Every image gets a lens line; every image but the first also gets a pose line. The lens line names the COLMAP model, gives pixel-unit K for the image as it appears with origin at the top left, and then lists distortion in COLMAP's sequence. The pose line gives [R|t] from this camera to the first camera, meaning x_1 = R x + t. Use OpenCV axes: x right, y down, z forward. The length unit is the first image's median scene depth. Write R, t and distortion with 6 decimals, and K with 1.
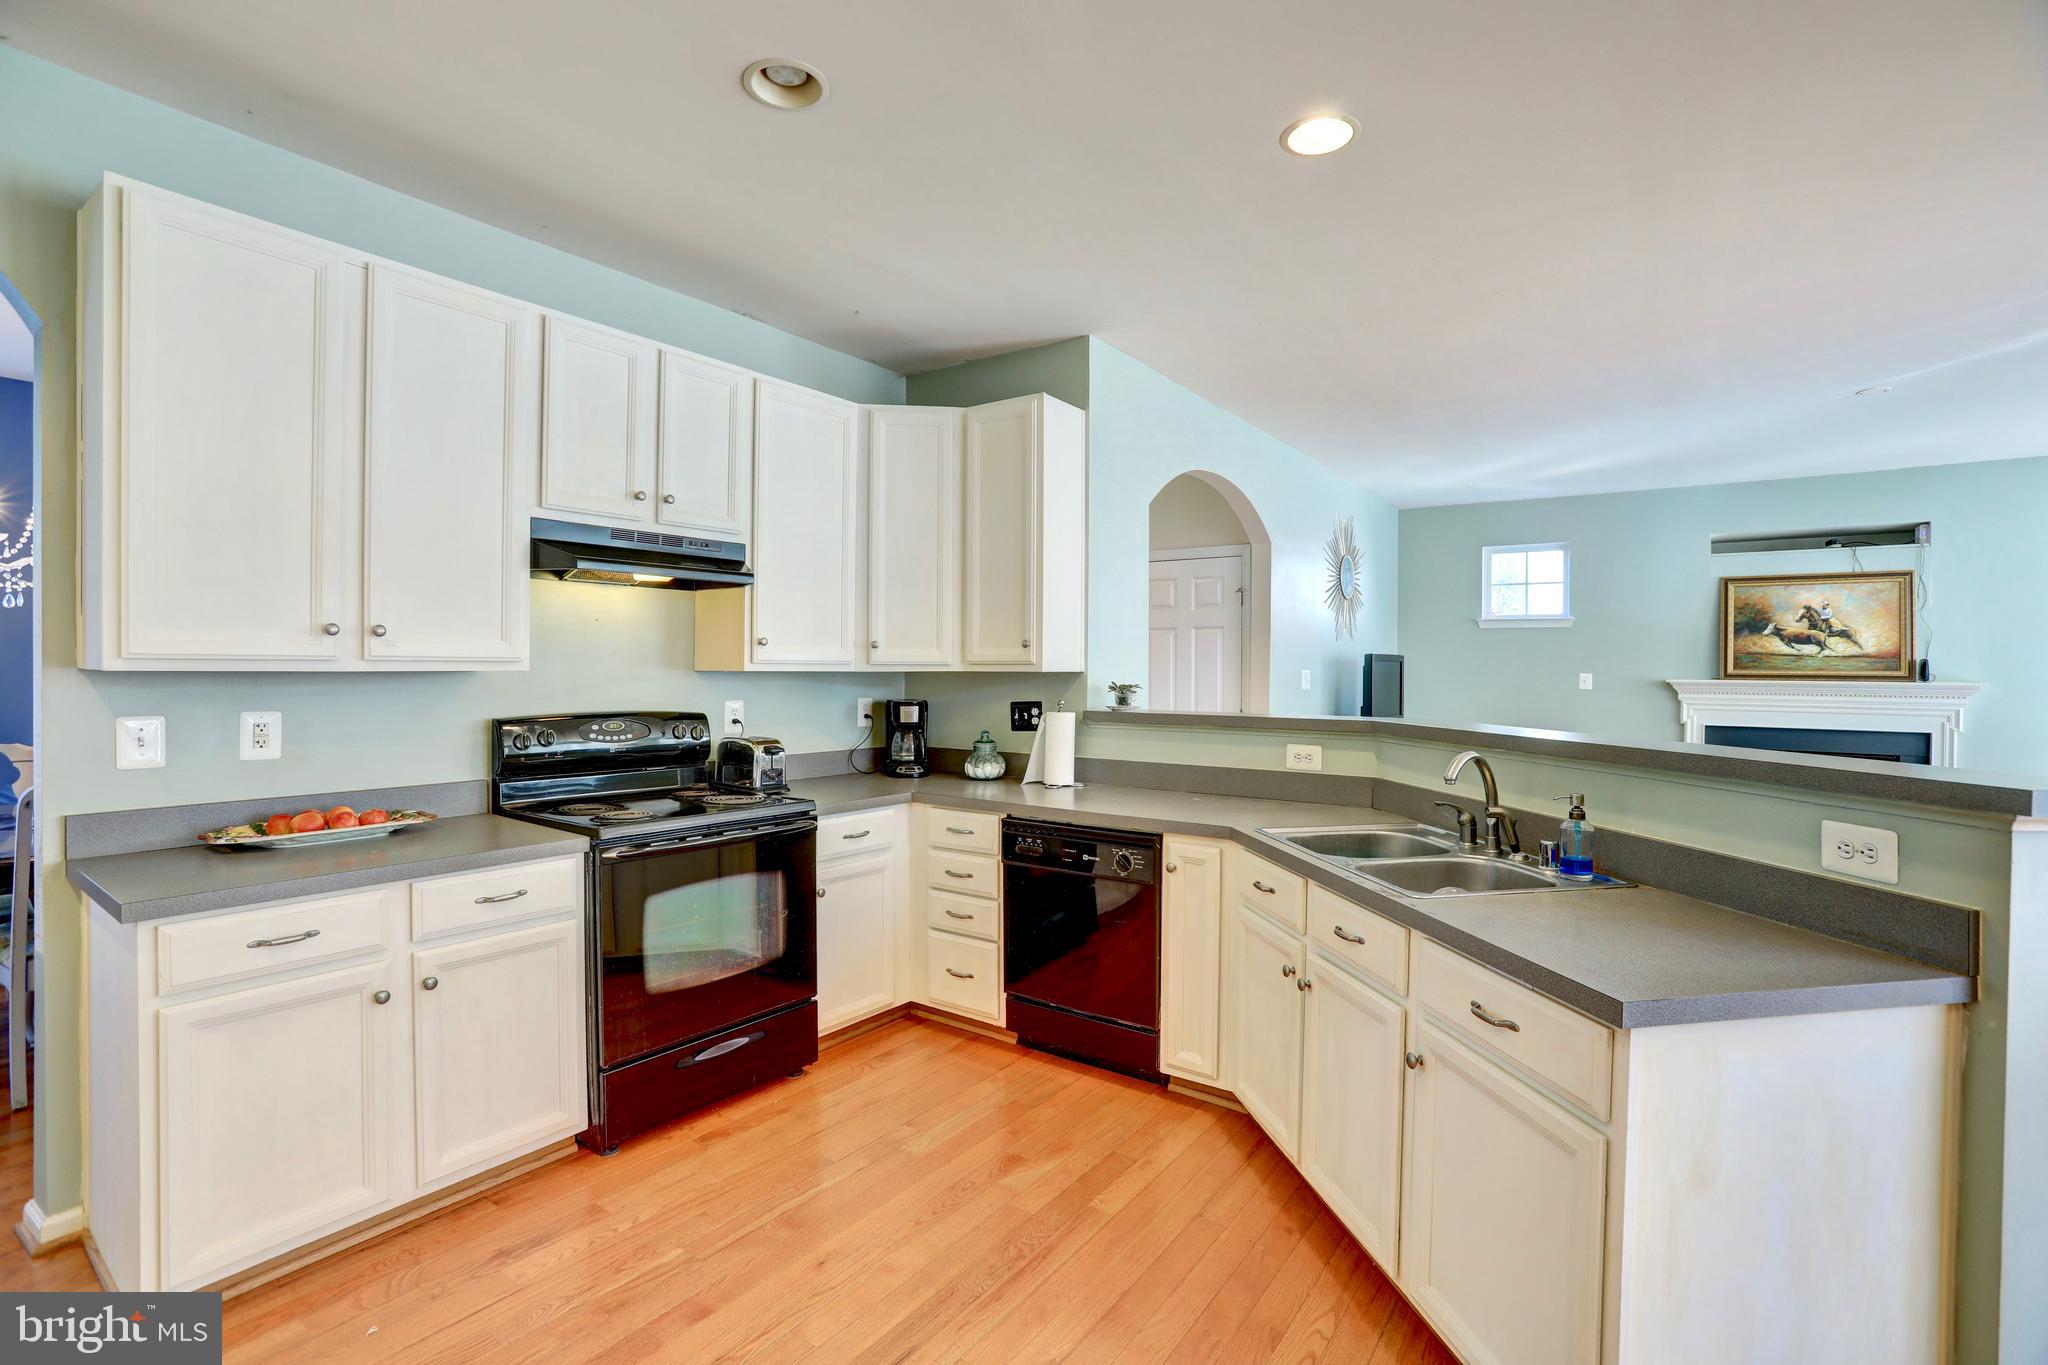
lens RADIAL K [[937.8, 0, 1022.1], [0, 937.8, 681.9], [0, 0, 1]] dist [-0.031453, 0.000647]
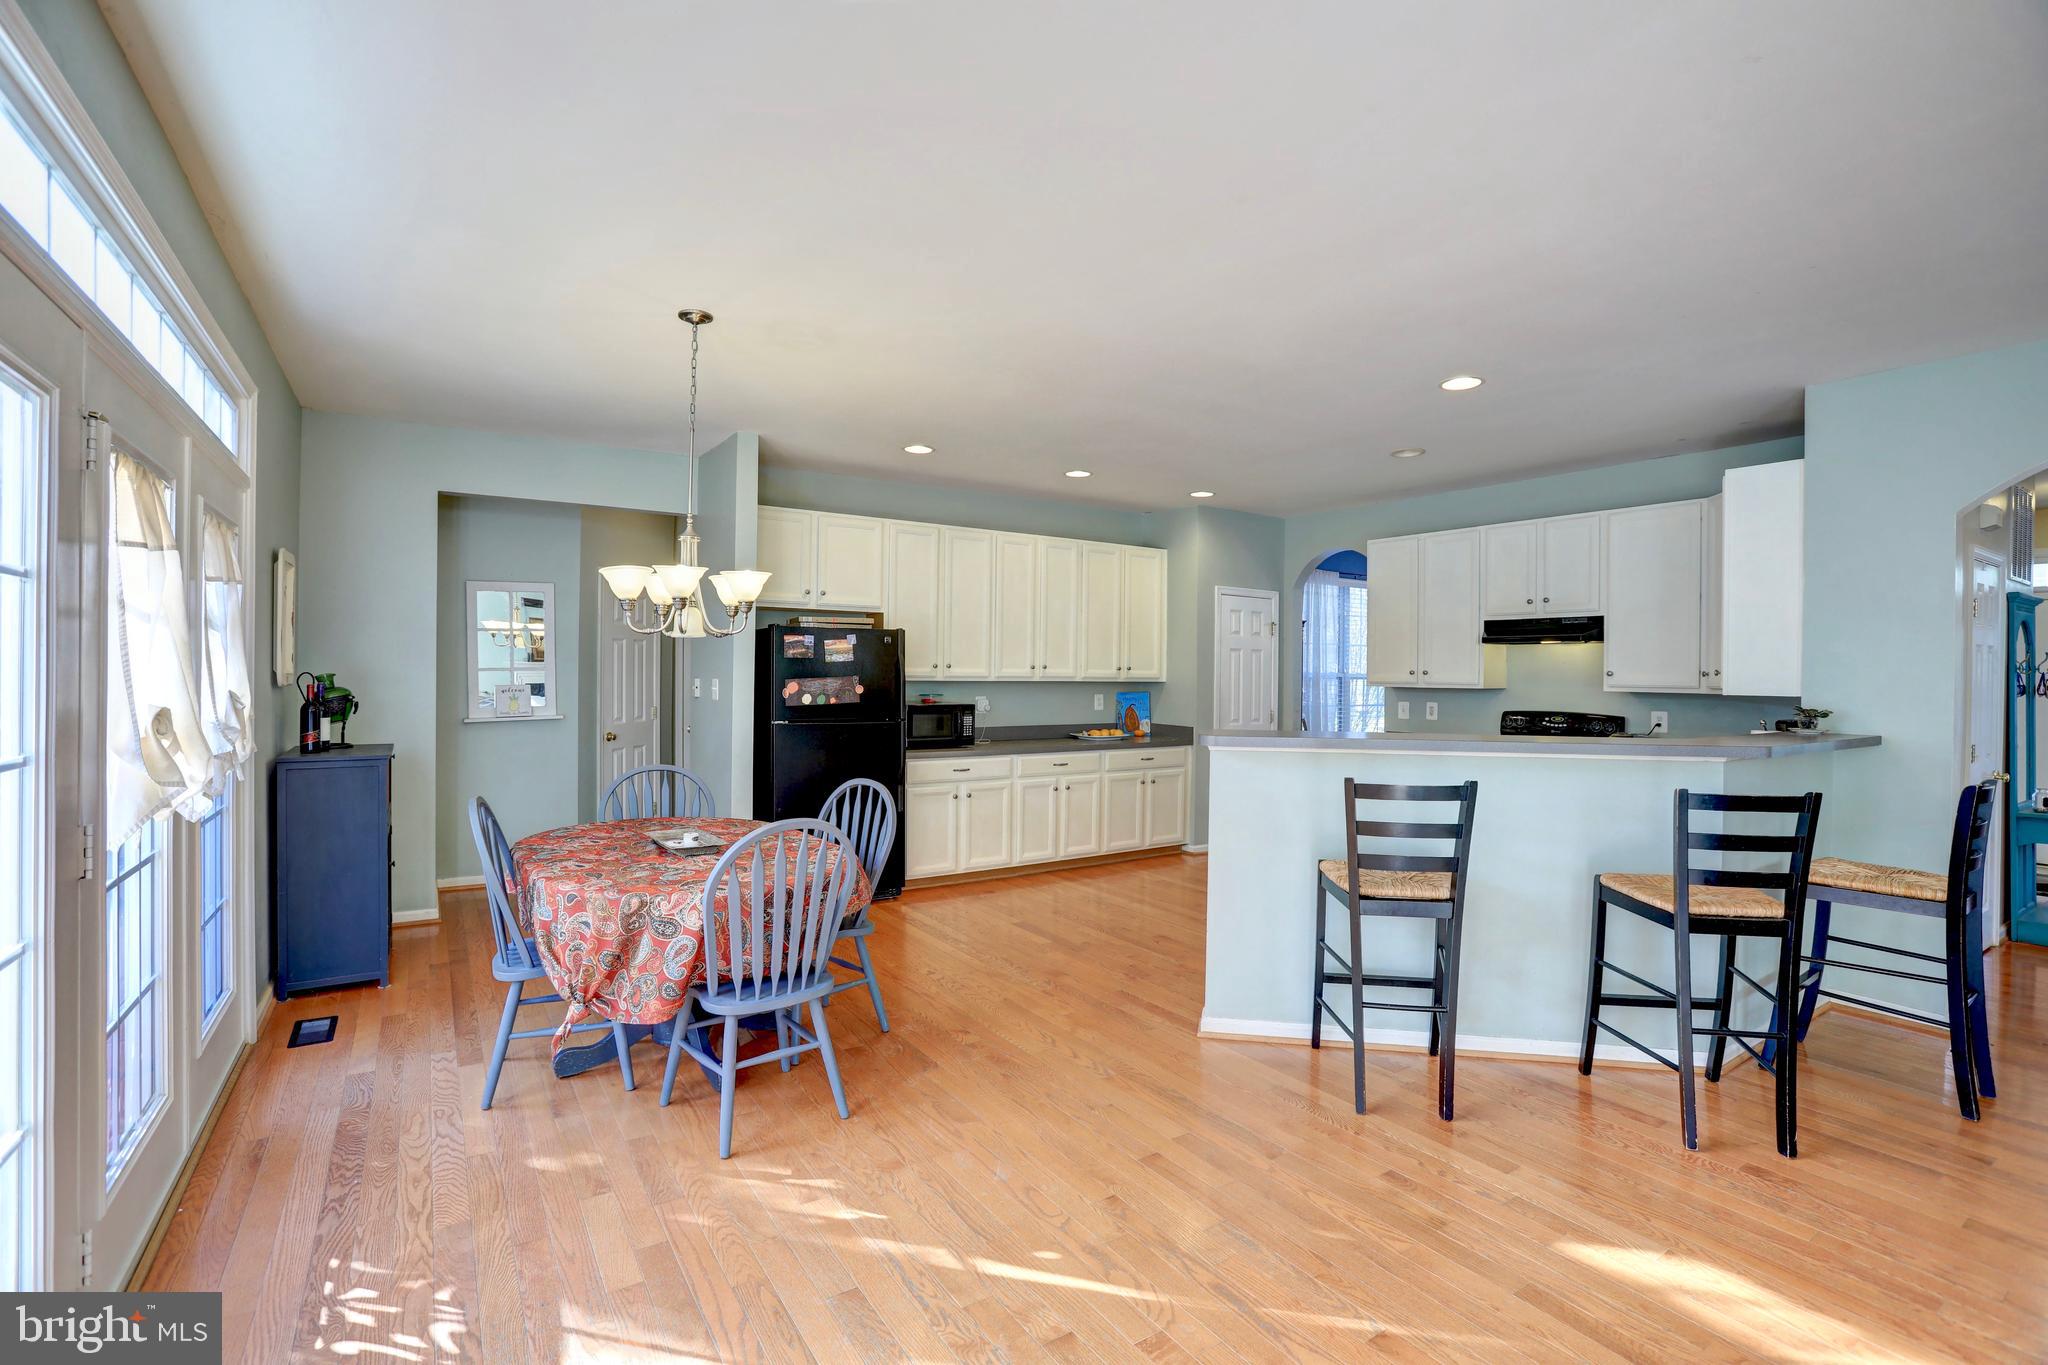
lens RADIAL K [[937.8, 0, 1025.0], [0, 937.8, 671.0], [0, 0, 1]] dist [-0.031453, 0.000647]
pose [[-0.360203, -0.008381, -0.932836, 2.415950], [-0.020747, 0.999784, -0.000972, -0.035829], [0.932643, 0.019003, -0.360299, 0.924365]]
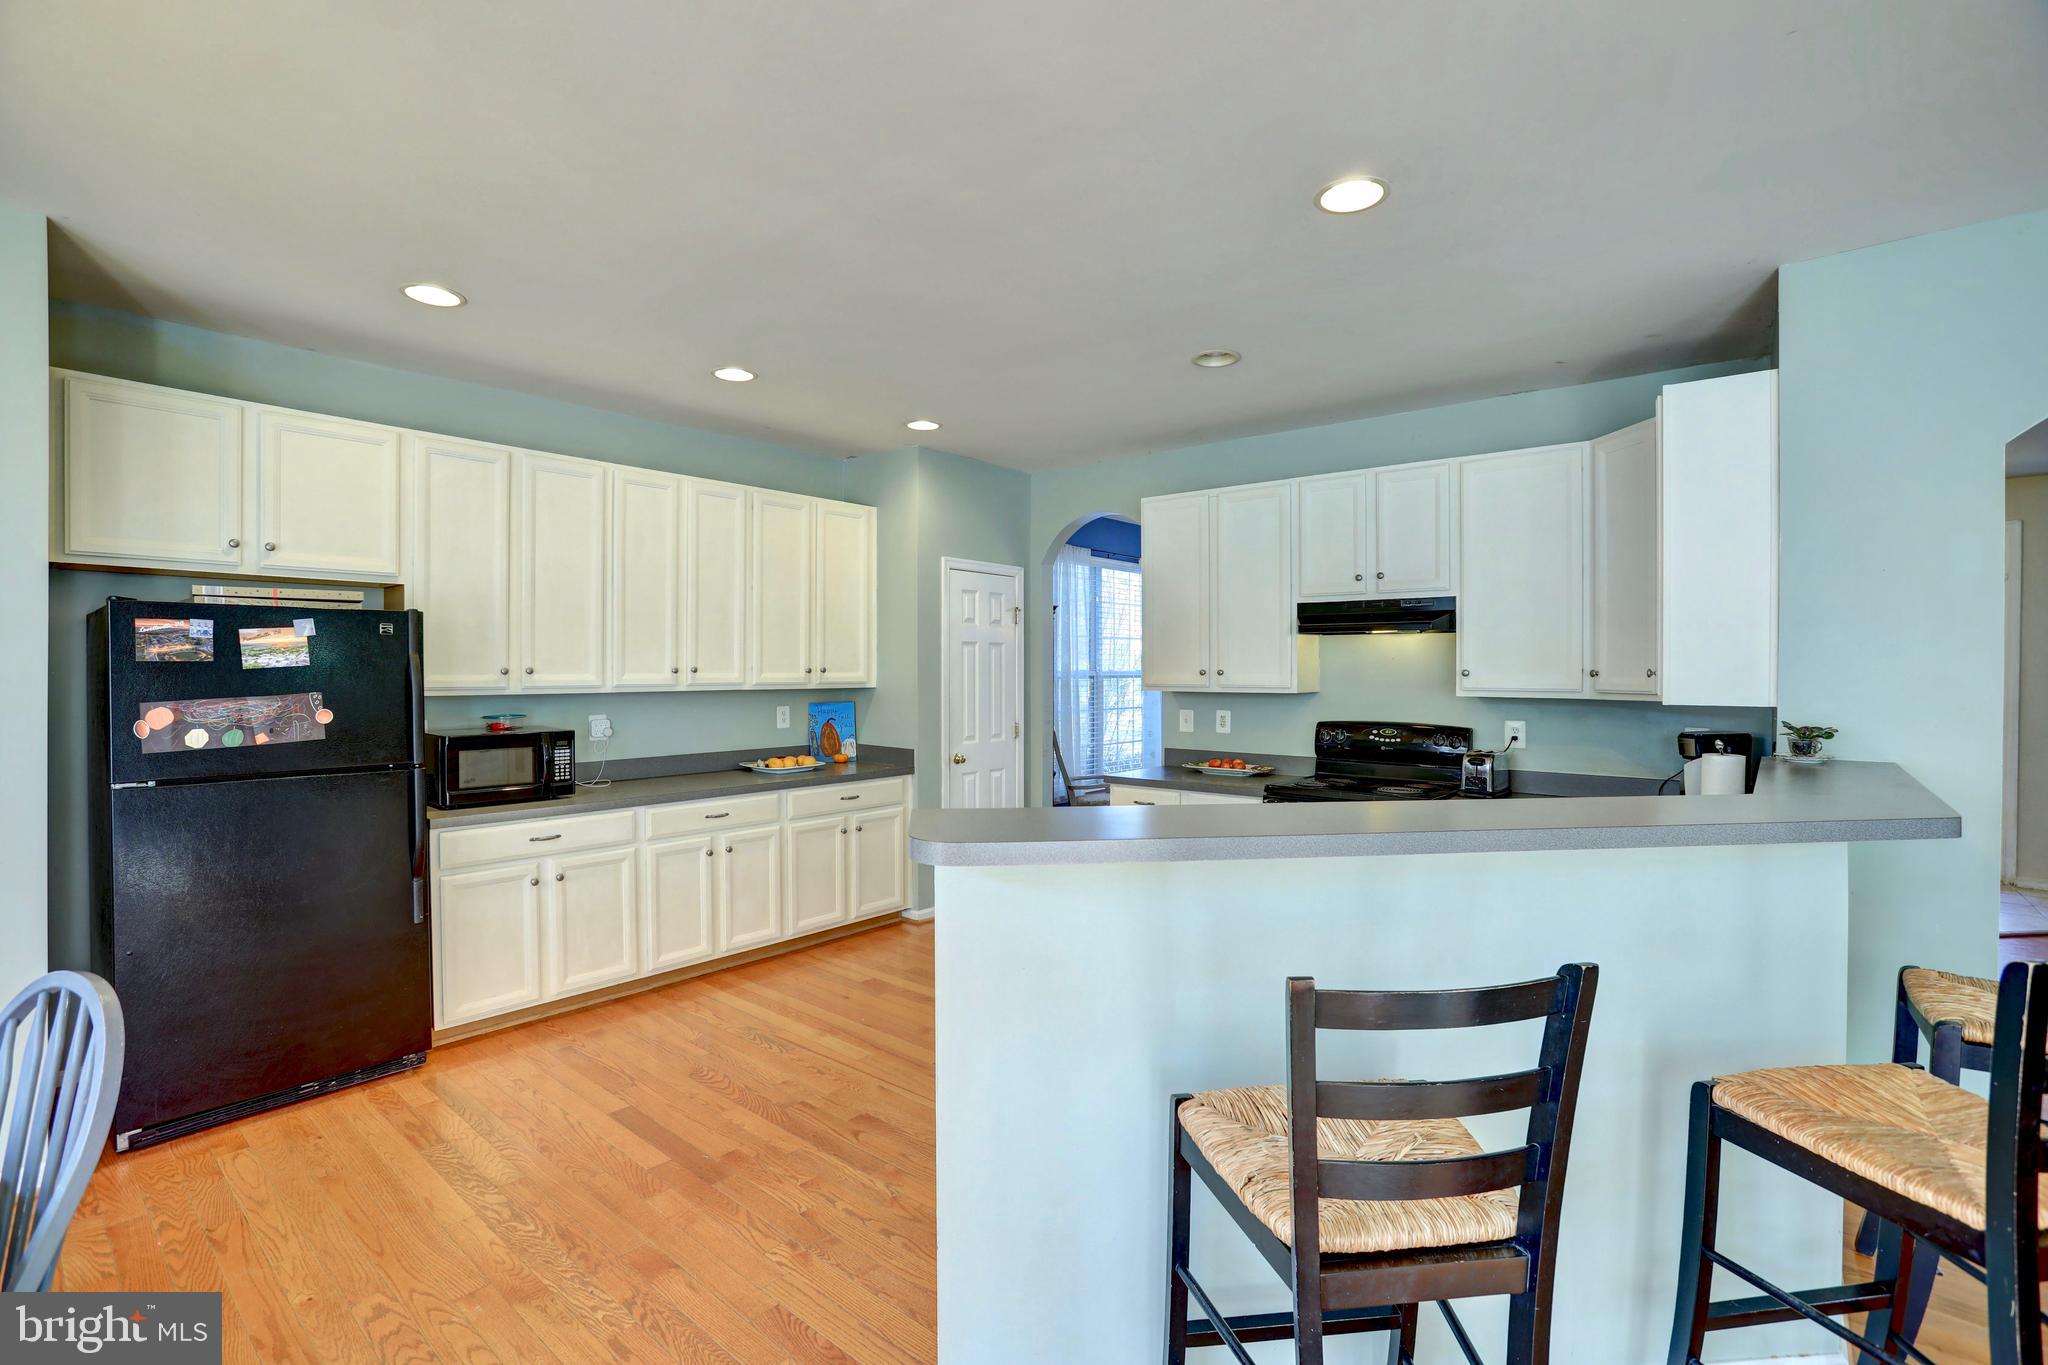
lens RADIAL K [[937.8, 0, 1052.0], [0, 937.8, 663.2], [0, 0, 1]] dist [-0.031453, 0.000647]
pose [[-0.051070, -0.007941, -0.998664, 1.474453], [-0.008791, 0.999933, -0.007502, -0.061810], [0.998656, 0.008396, -0.051136, 0.759115]]
